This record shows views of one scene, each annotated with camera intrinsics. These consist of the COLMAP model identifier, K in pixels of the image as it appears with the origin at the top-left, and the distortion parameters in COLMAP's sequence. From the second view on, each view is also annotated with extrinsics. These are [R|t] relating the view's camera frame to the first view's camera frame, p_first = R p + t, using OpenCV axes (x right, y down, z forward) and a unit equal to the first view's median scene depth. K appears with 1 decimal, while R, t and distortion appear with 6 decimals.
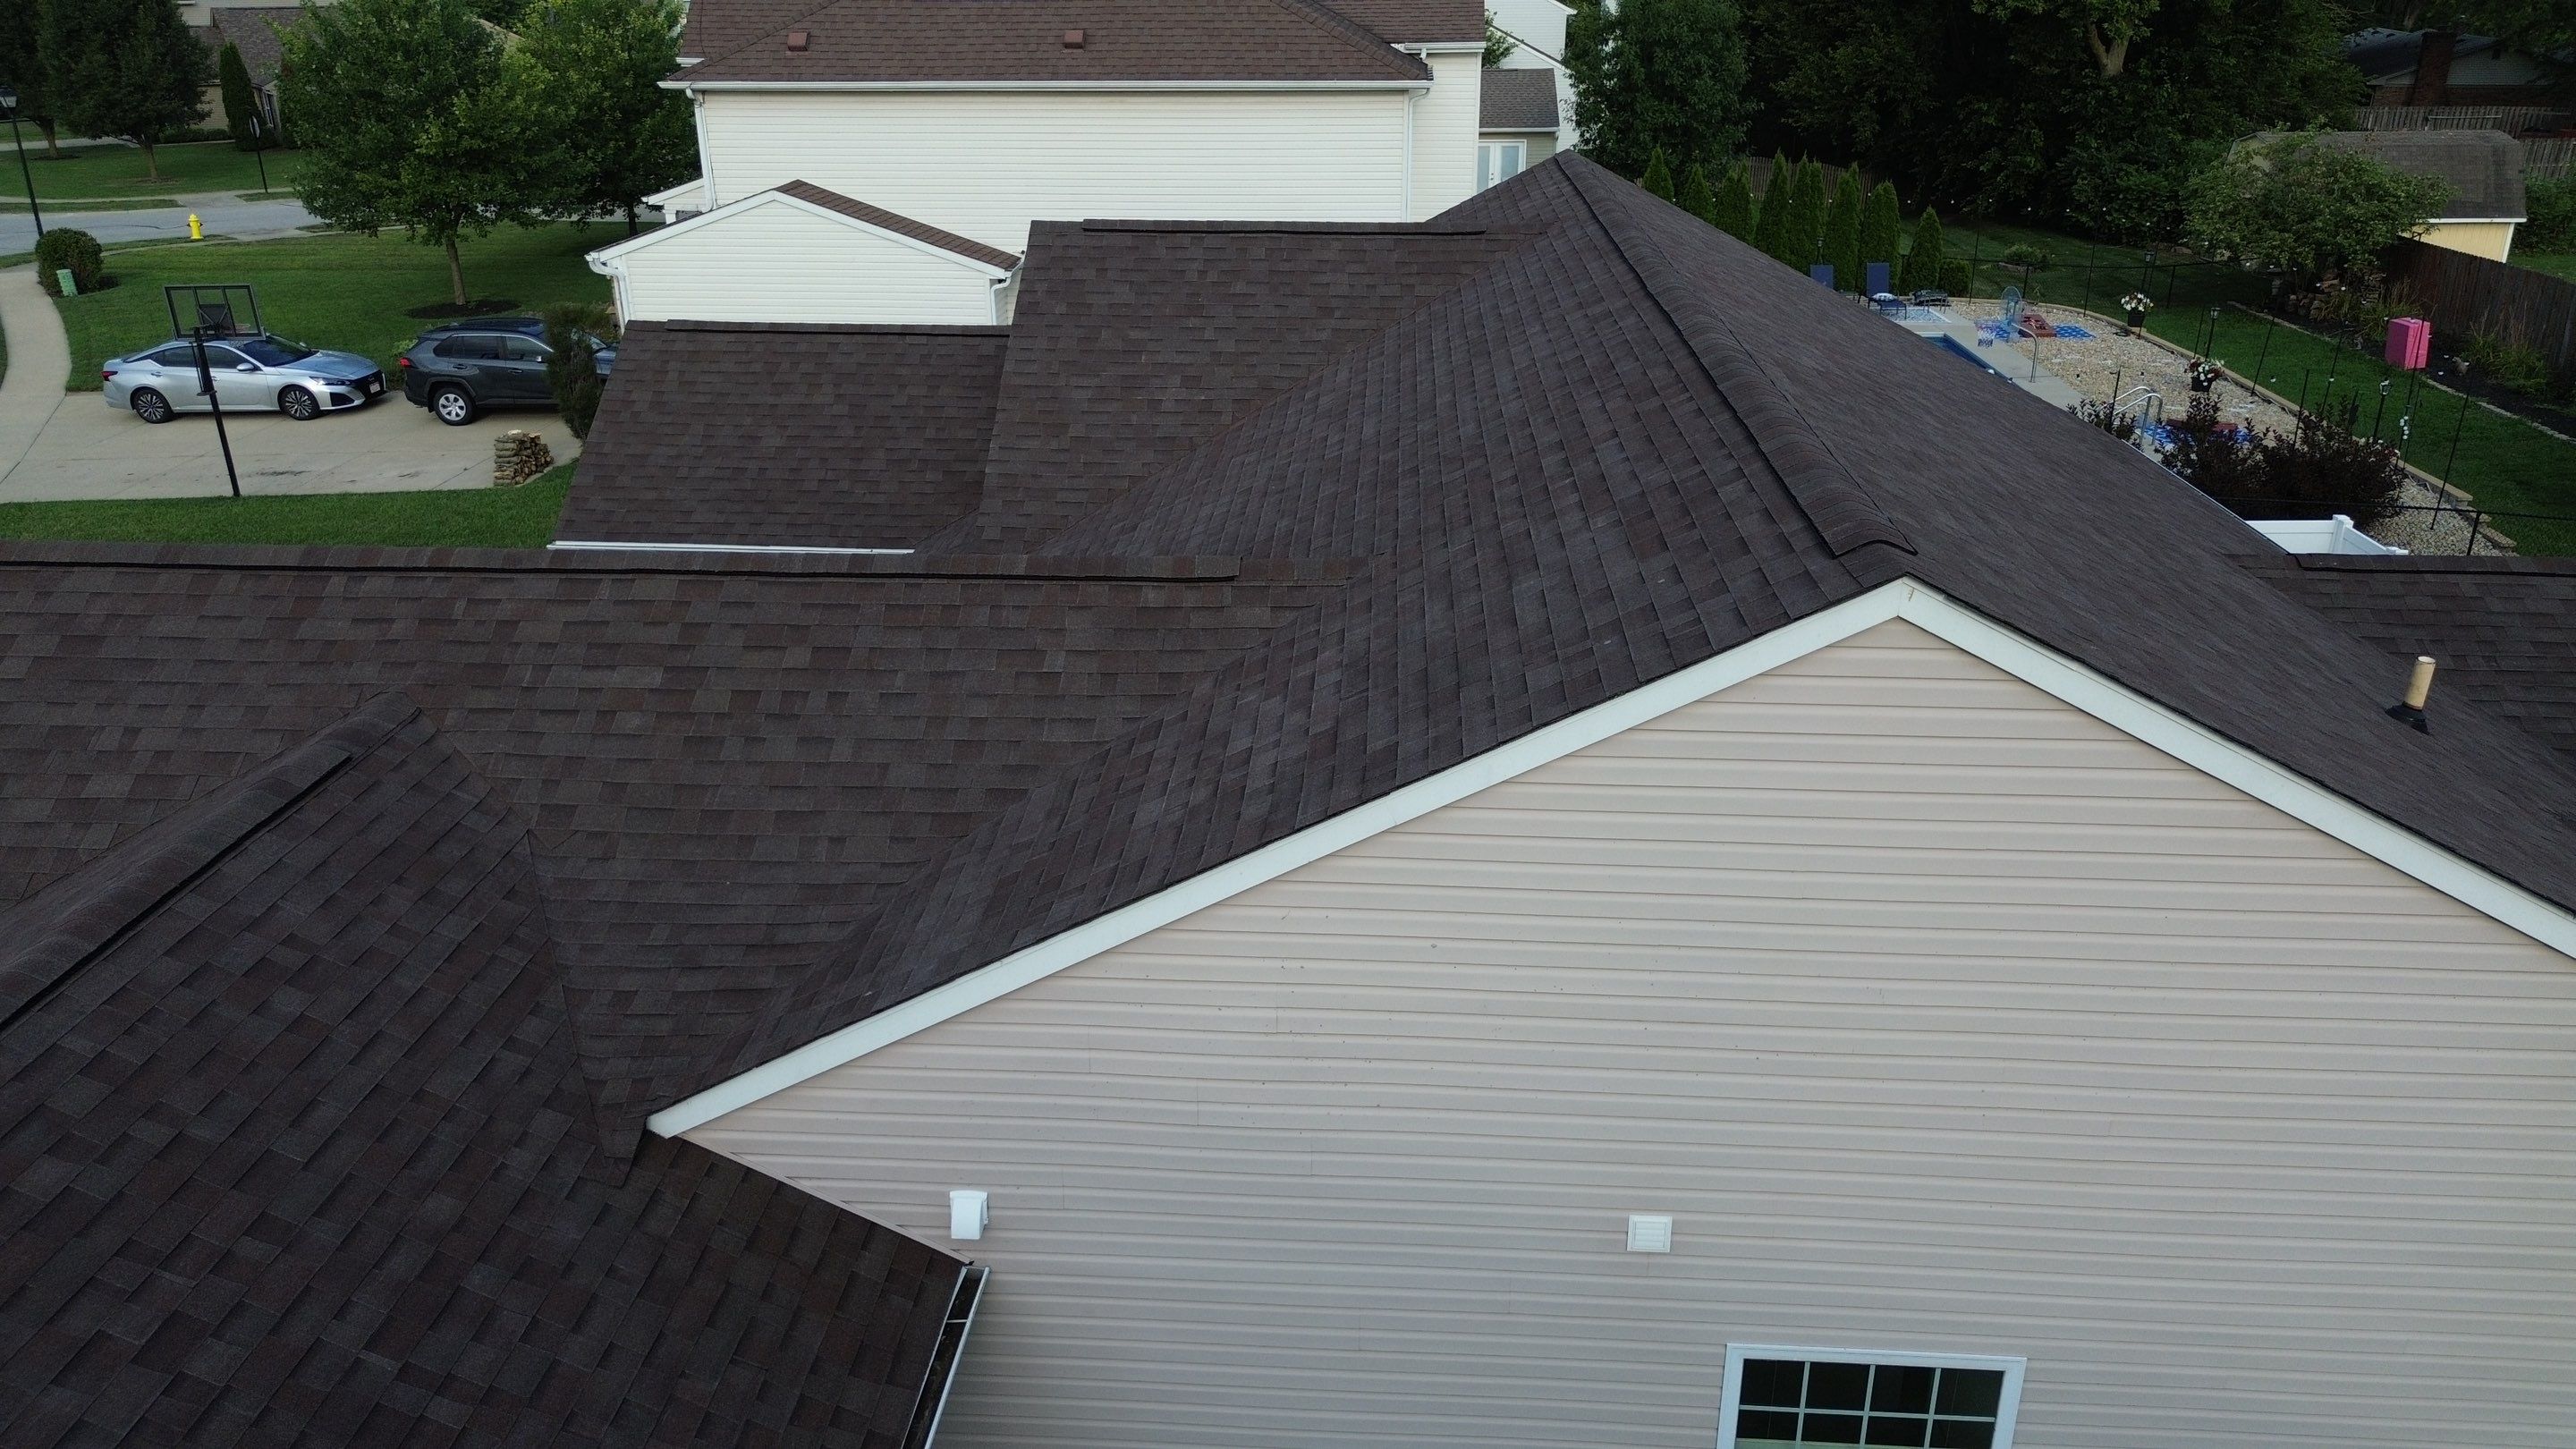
lens RADIAL K [[1811.1, 0, 1294.1], [0, 1811.1, 731.1], [0, 0, 1]] dist [0.074762, -0.073575]
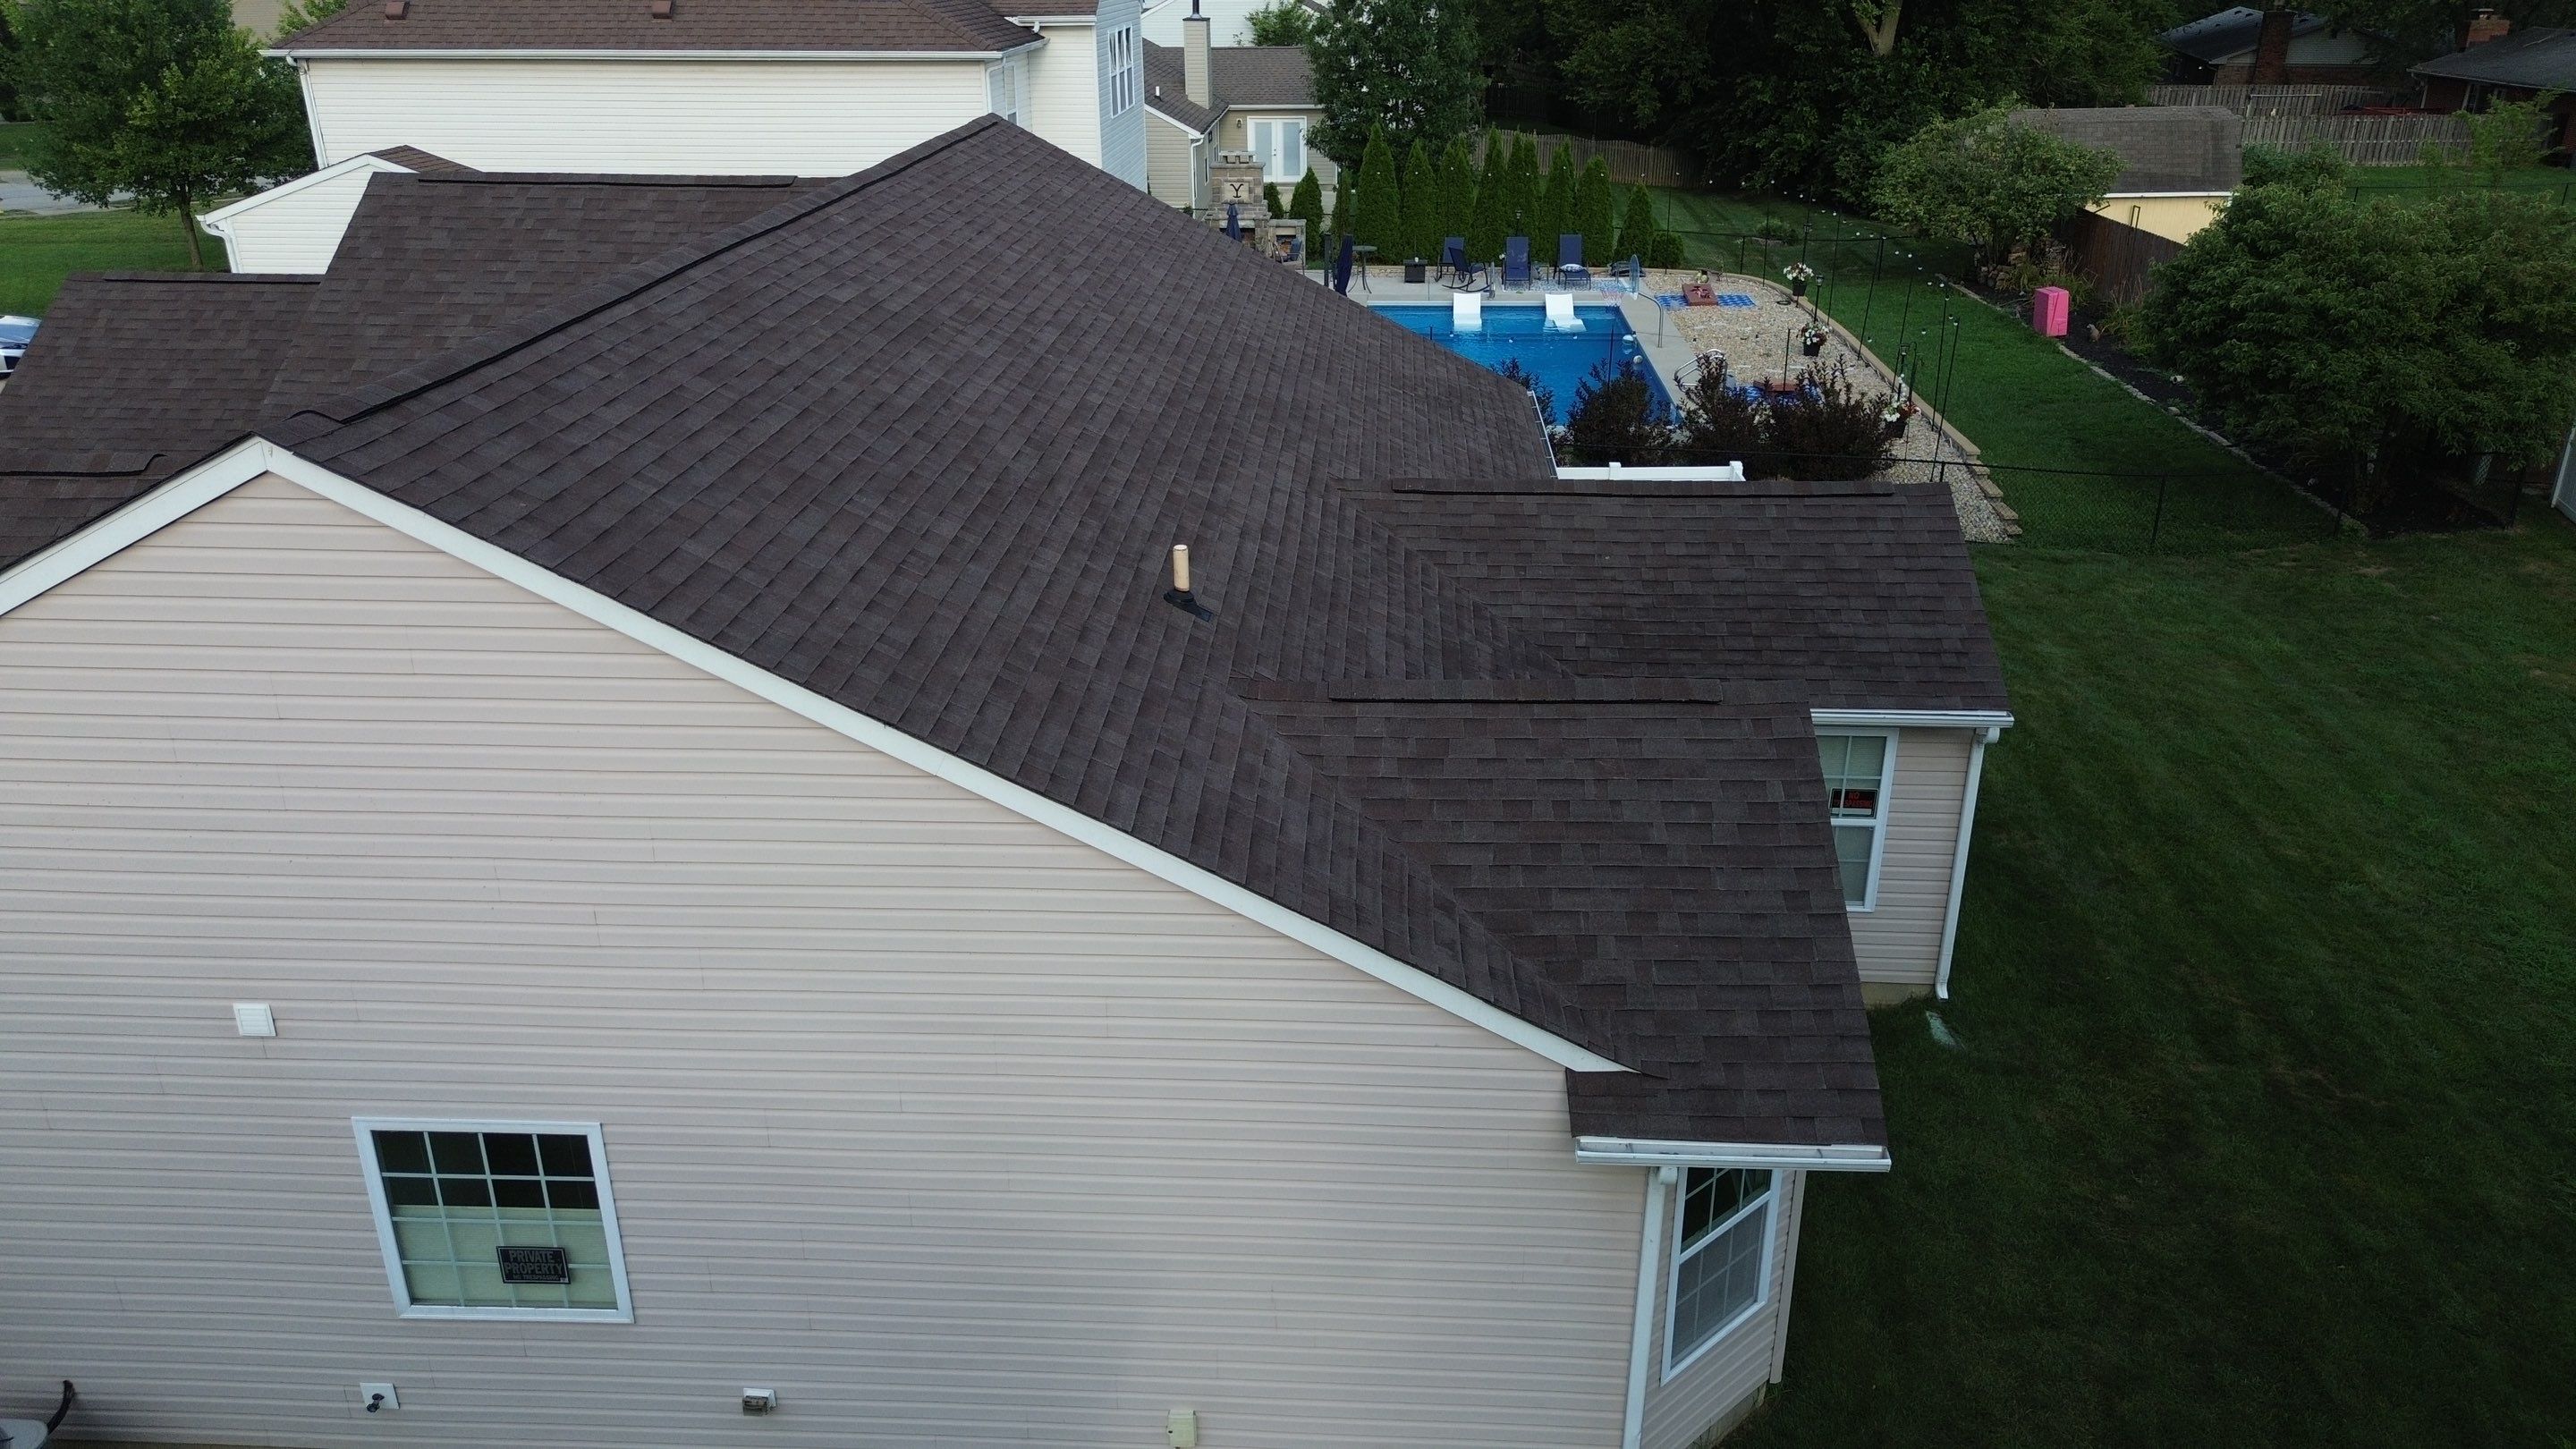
lens RADIAL K [[1825.0, 0, 1292.3], [0, 1825.0, 716.6], [0, 0, 1]] dist [0.067193, -0.065208]
pose [[0.999980, -0.002249, 0.005882, 0.401490], [0.002250, 0.999997, -0.000281, 0.040267], [-0.005881, 0.000294, 0.999983, -0.085066]]
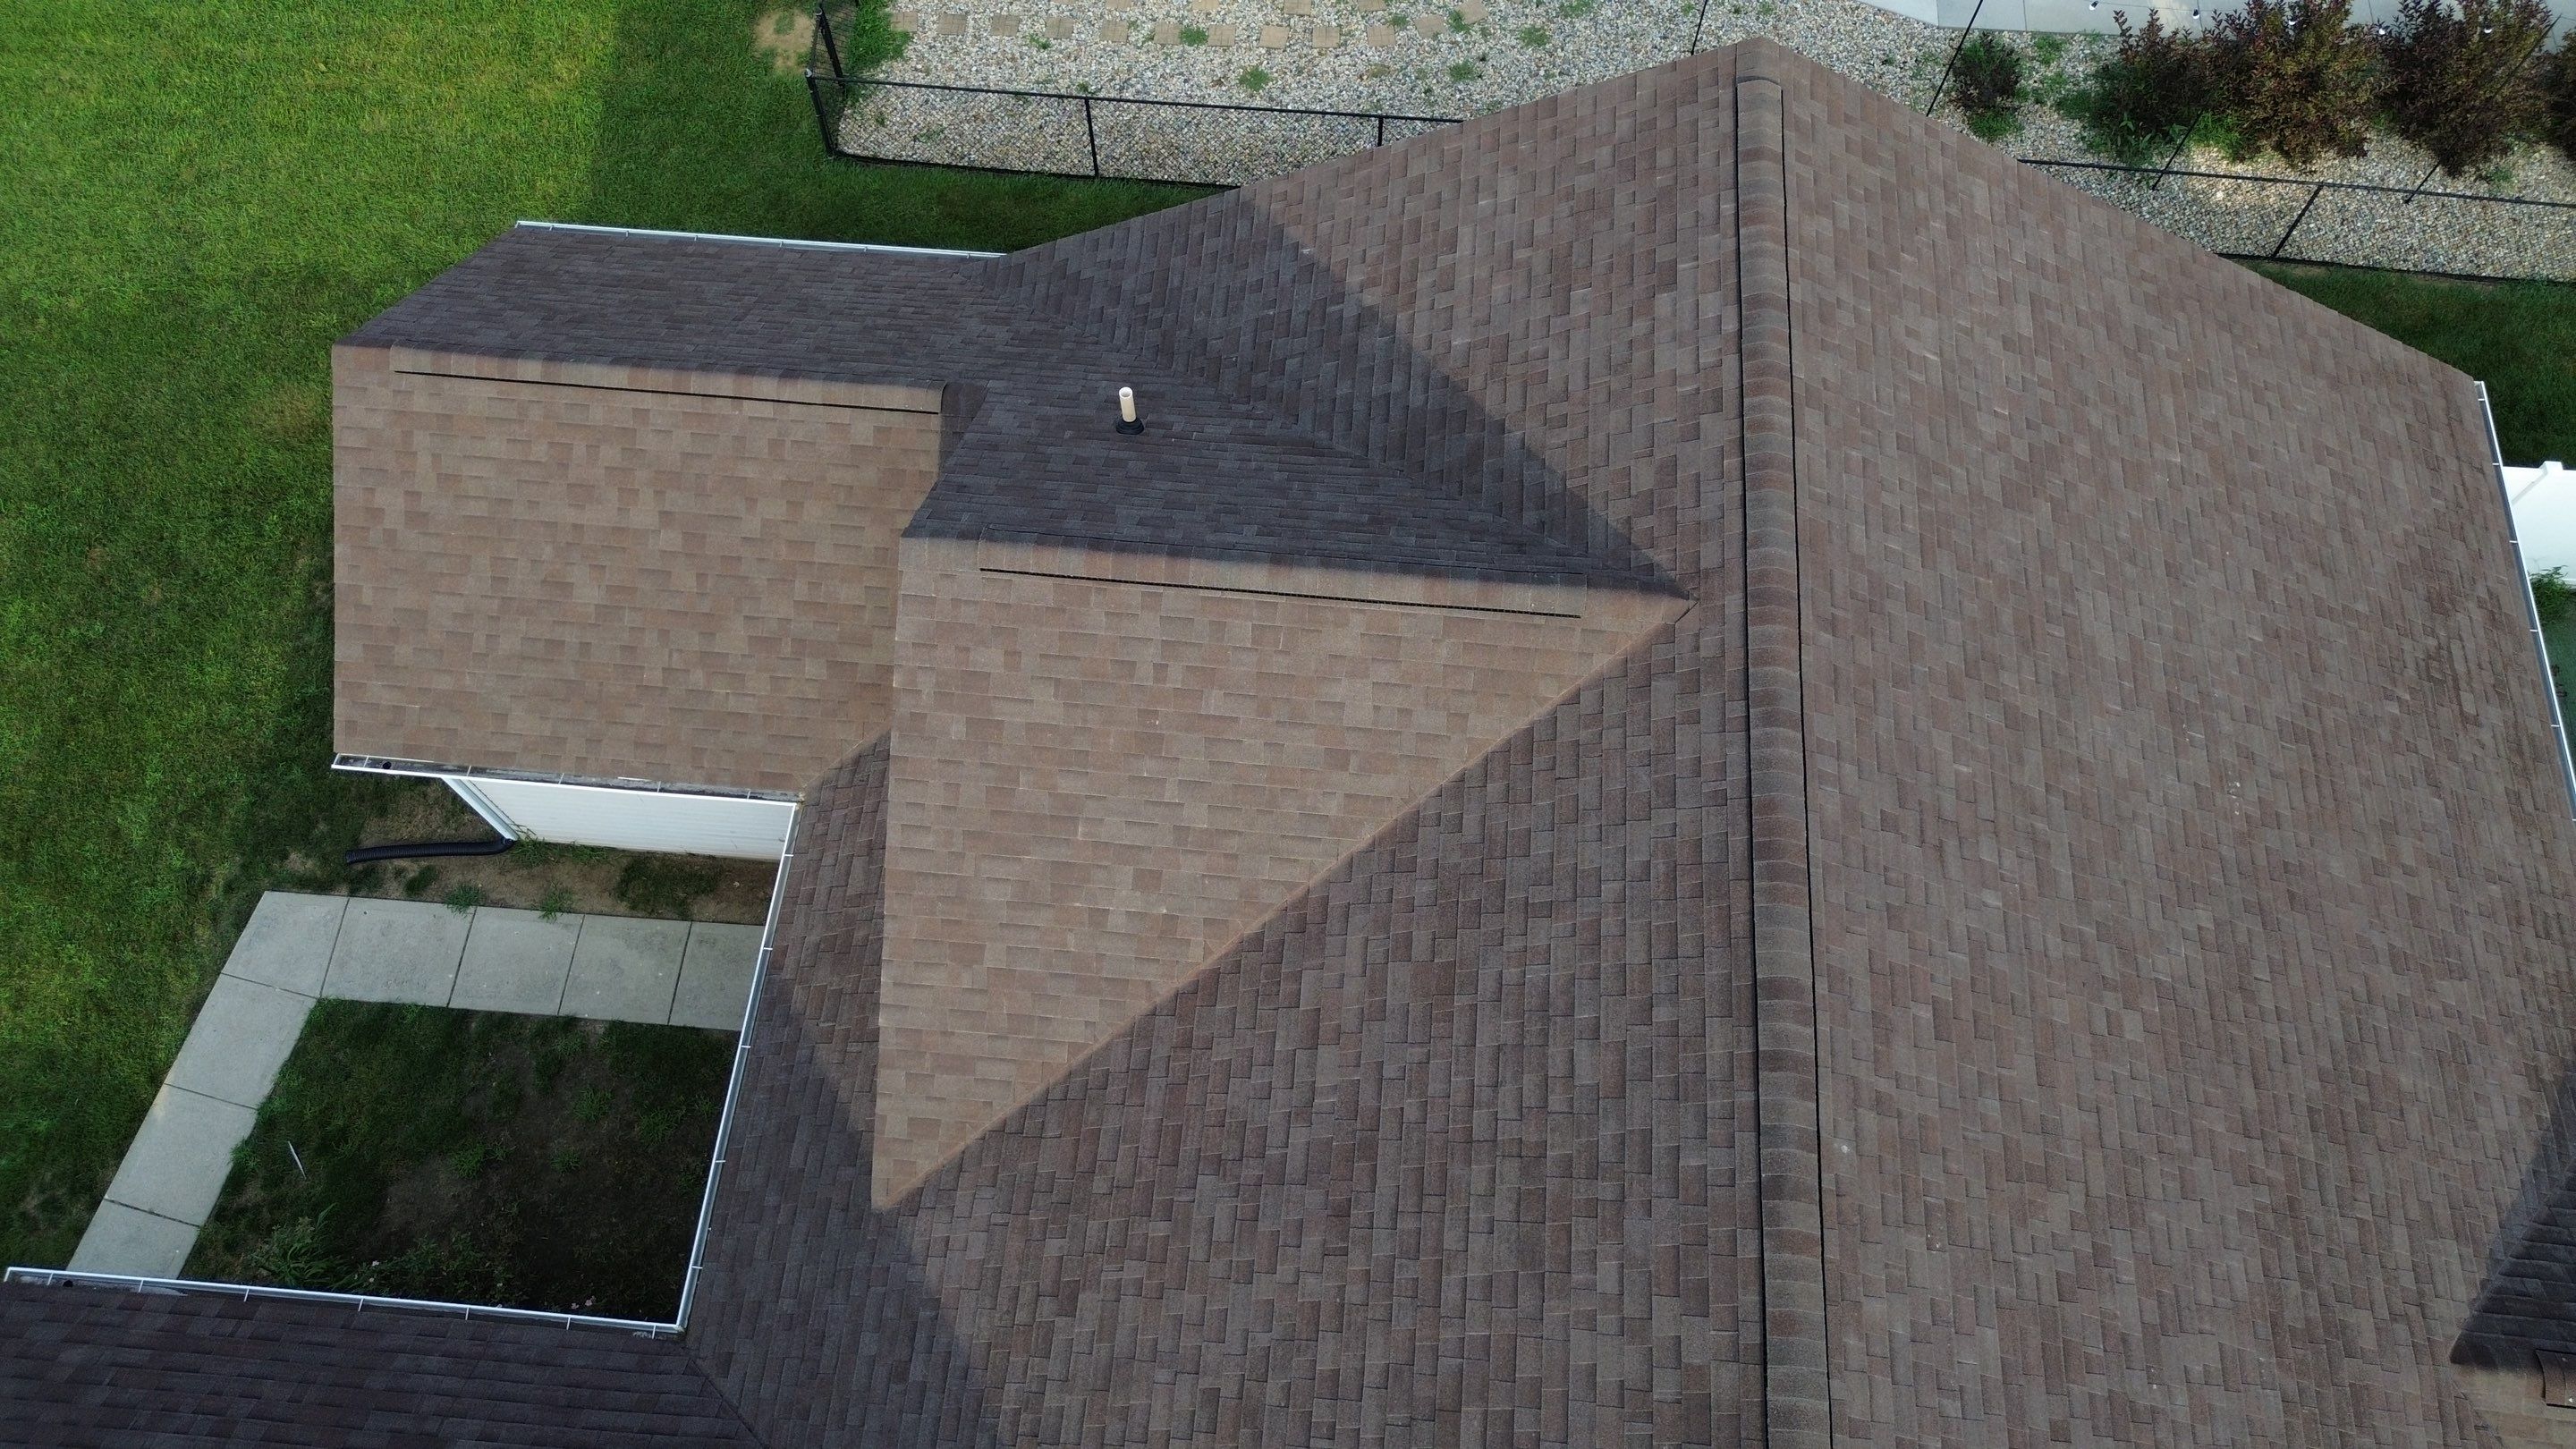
lens RADIAL K [[1825.0, 0, 1292.3], [0, 1825.0, 716.6], [0, 0, 1]] dist [0.067193, -0.065208]
pose [[0.999625, 0.022562, -0.015493, 0.010676], [-0.006926, 0.756172, 0.654336, -0.699189], [0.026479, -0.653984, 0.756045, 0.479044]]
